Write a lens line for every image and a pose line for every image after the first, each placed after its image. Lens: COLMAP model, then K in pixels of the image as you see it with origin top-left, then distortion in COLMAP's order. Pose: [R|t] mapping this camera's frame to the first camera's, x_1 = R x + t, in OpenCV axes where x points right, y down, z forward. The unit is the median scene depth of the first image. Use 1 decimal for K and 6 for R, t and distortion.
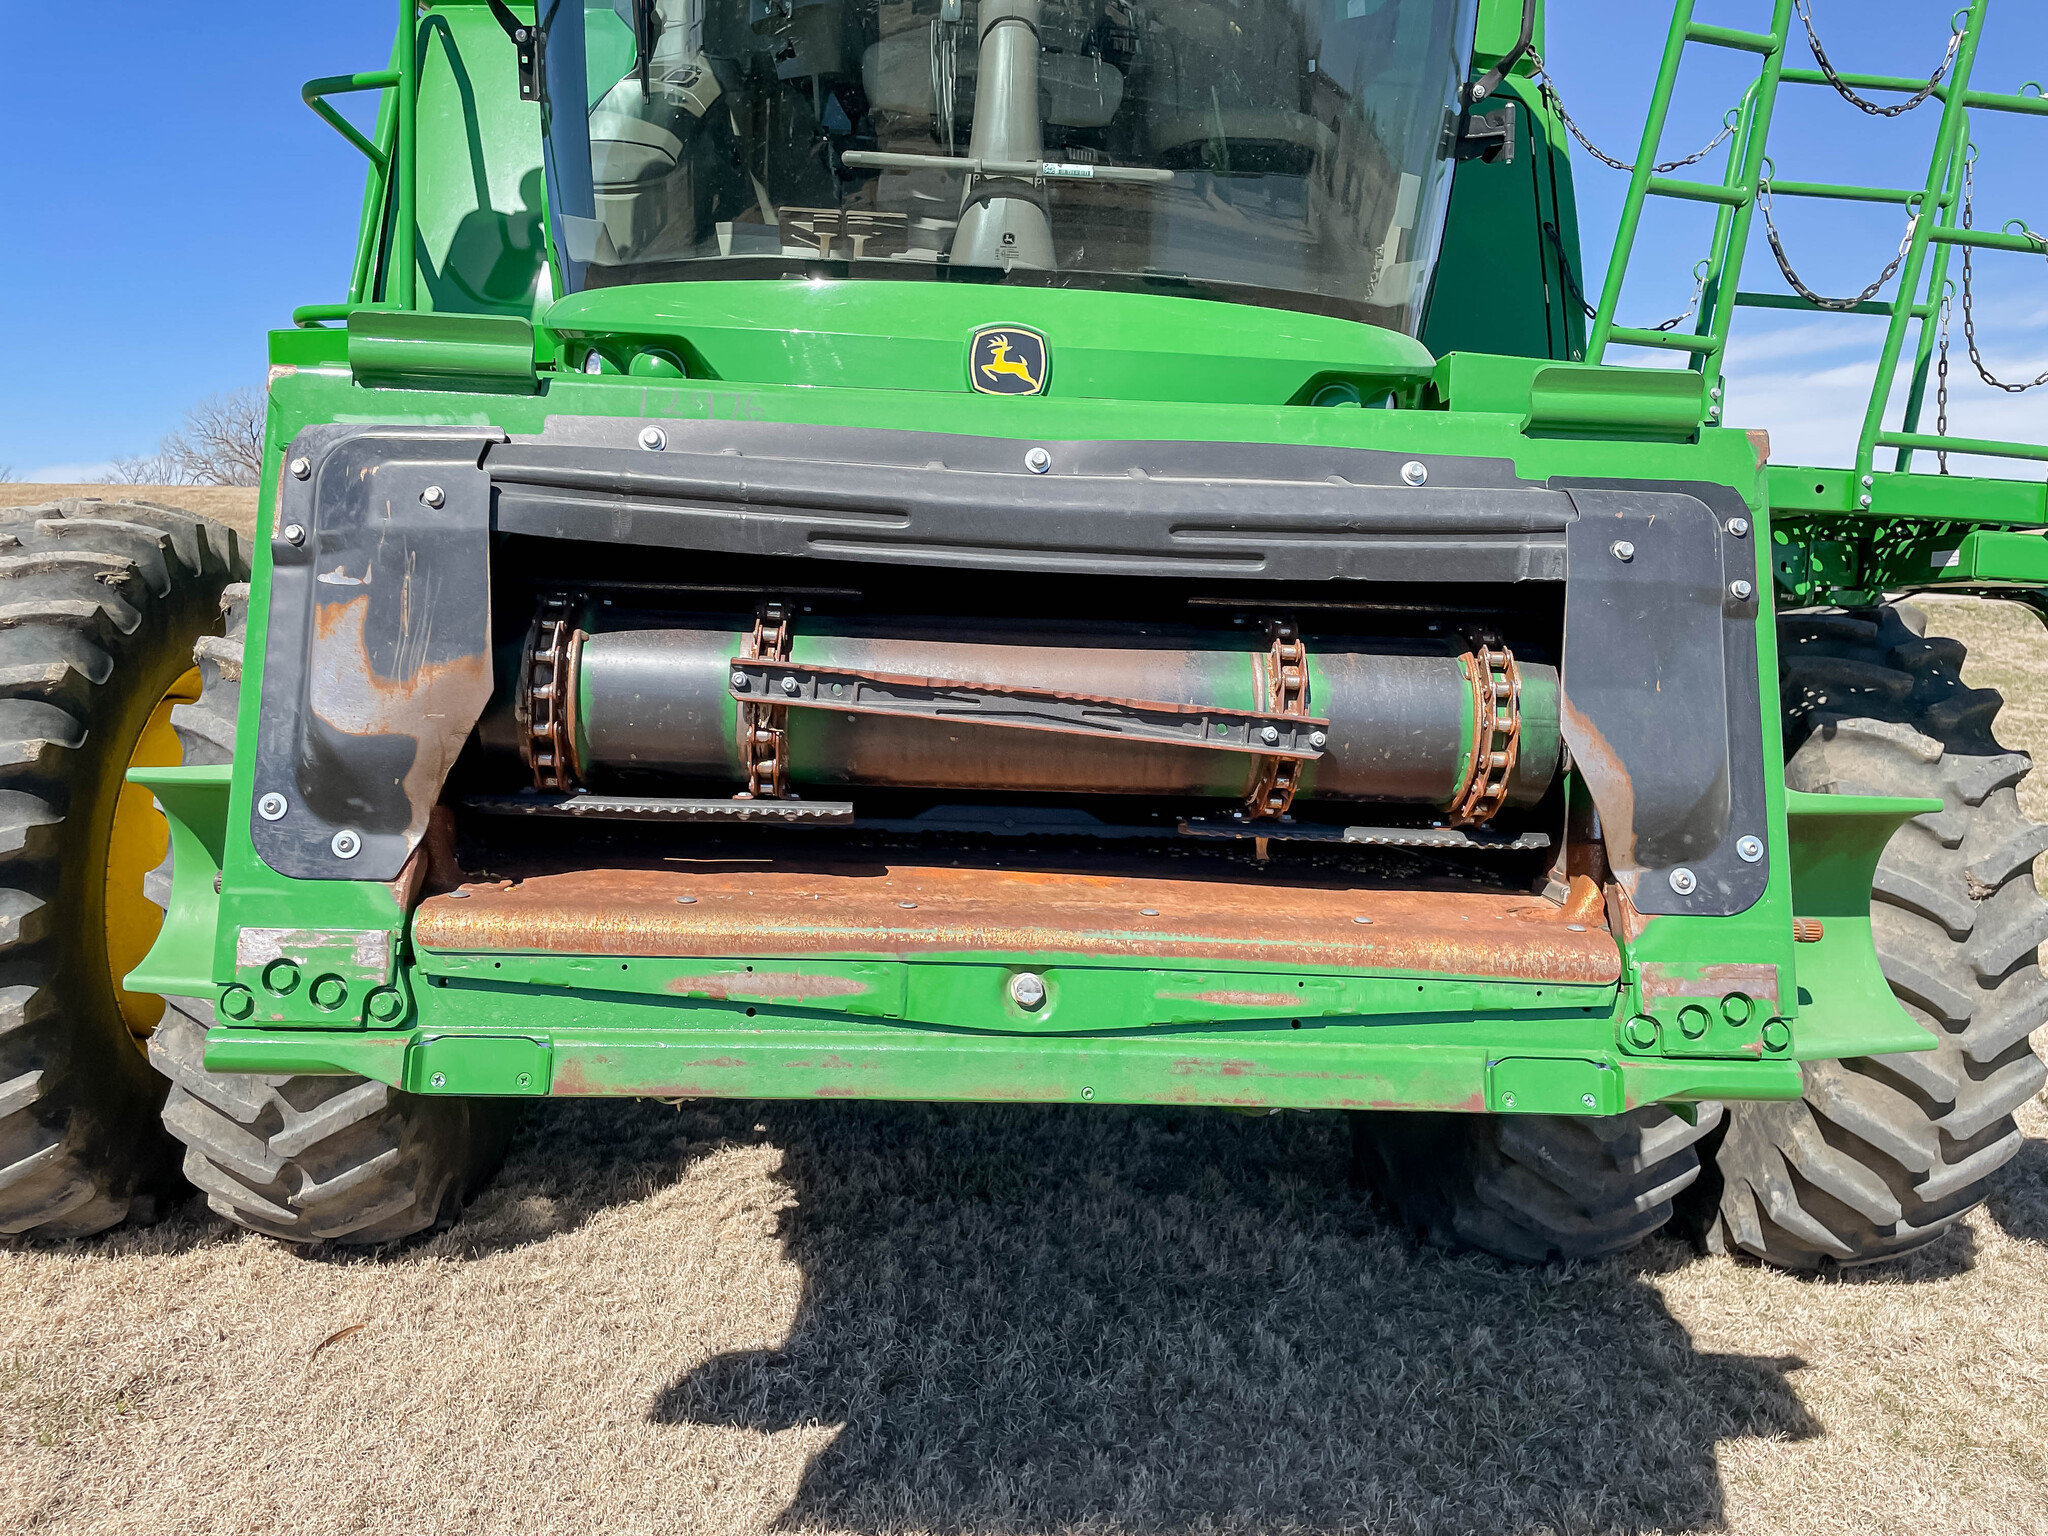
lens RADIAL K [[1566.4, 0, 1000.9], [0, 1566.4, 752.4], [0, 0, 1]] dist [0.101065, -0.134219]
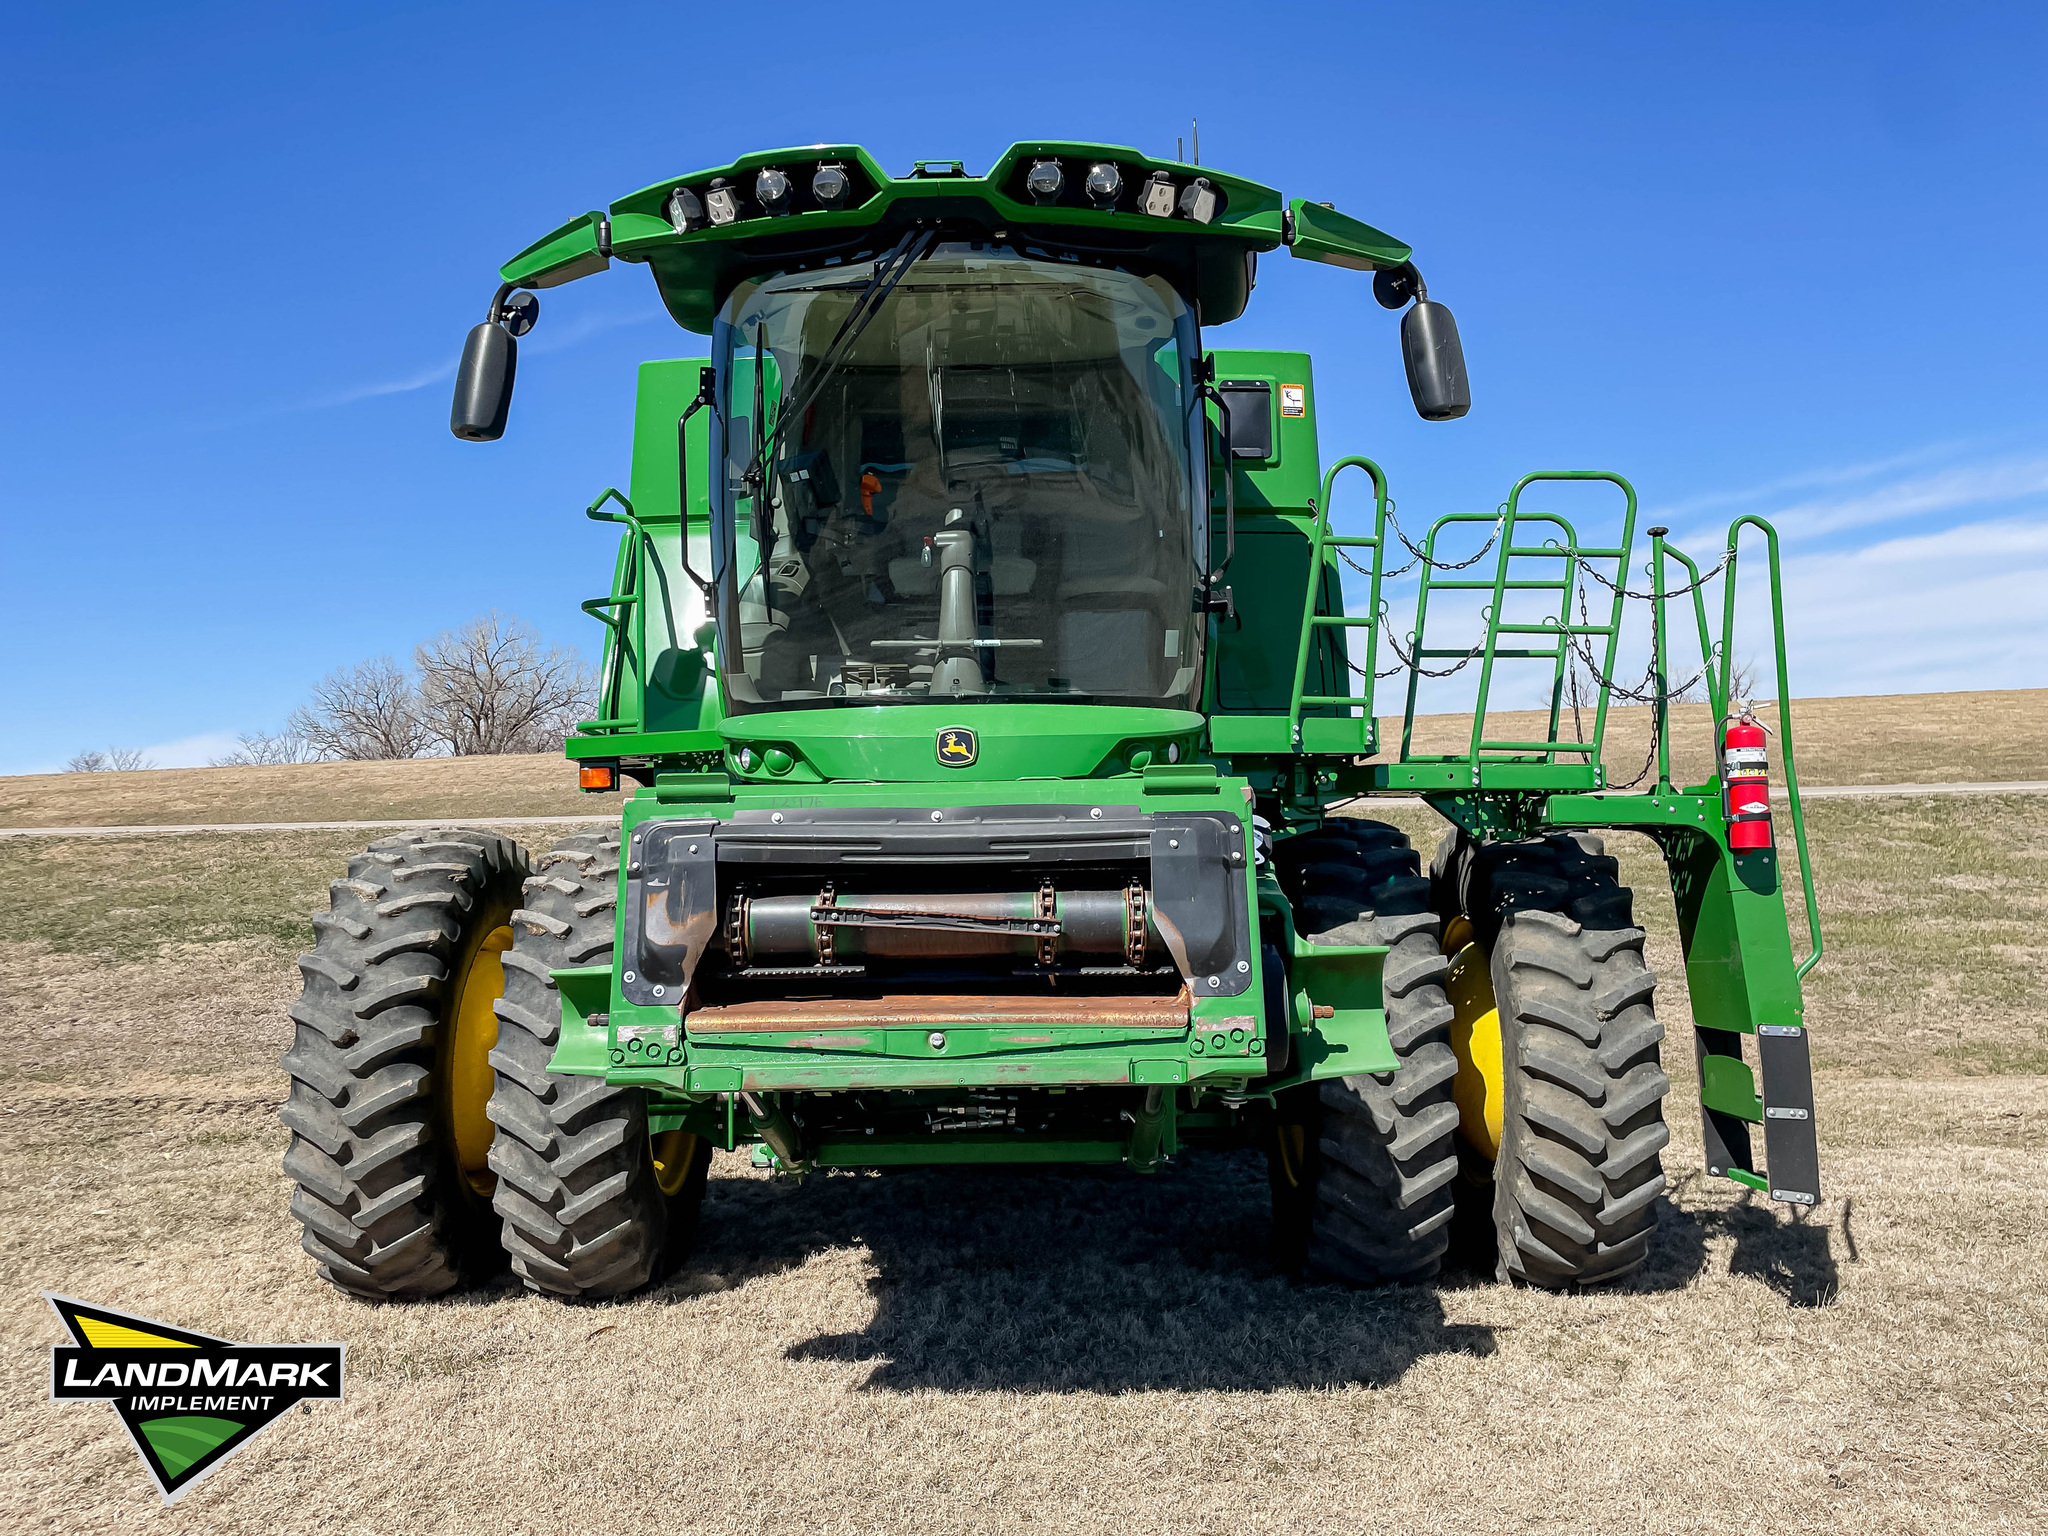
lens RADIAL K [[1689.8, 0, 1025.2], [0, 1689.8, 734.8], [0, 0, 1]] dist [0.083521, -0.009204]
pose [[0.996155, -0.056434, -0.067005, 0.186039], [0.045625, 0.987154, -0.153119, 0.050079], [0.074785, 0.149473, 0.985934, -0.850986]]
